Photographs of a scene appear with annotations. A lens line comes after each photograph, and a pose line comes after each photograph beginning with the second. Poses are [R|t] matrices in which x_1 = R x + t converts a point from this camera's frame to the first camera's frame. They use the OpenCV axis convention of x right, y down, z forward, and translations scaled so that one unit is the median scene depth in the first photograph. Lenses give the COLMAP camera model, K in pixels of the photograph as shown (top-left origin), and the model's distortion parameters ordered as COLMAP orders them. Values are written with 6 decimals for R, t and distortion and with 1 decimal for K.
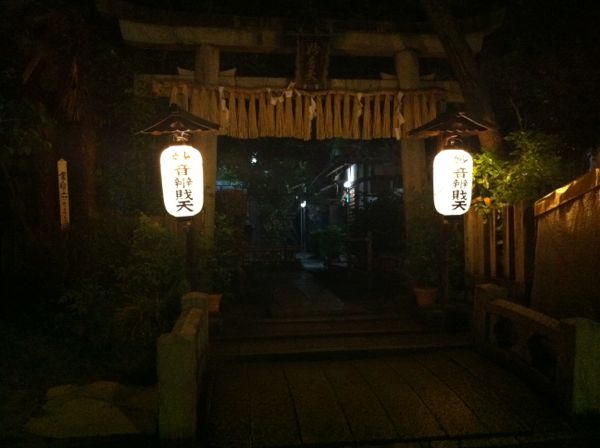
lens RADIAL K [[571.4, 0, 300.0], [0, 571.4, 224.0], [0, 0, 1]] dist [0.098479, -0.230861]
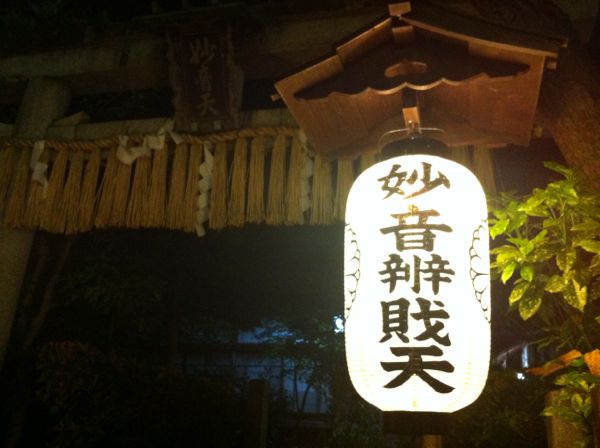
lens RADIAL K [[571.4, 0, 300.0], [0, 571.4, 224.0], [0, 0, 1]] dist [0.098479, -0.230861]
pose [[0.925303, -0.069029, -0.372892, 0.272213], [-0.061600, 0.942877, -0.327397, -0.007257], [0.374191, 0.325912, 0.868195, 0.644705]]
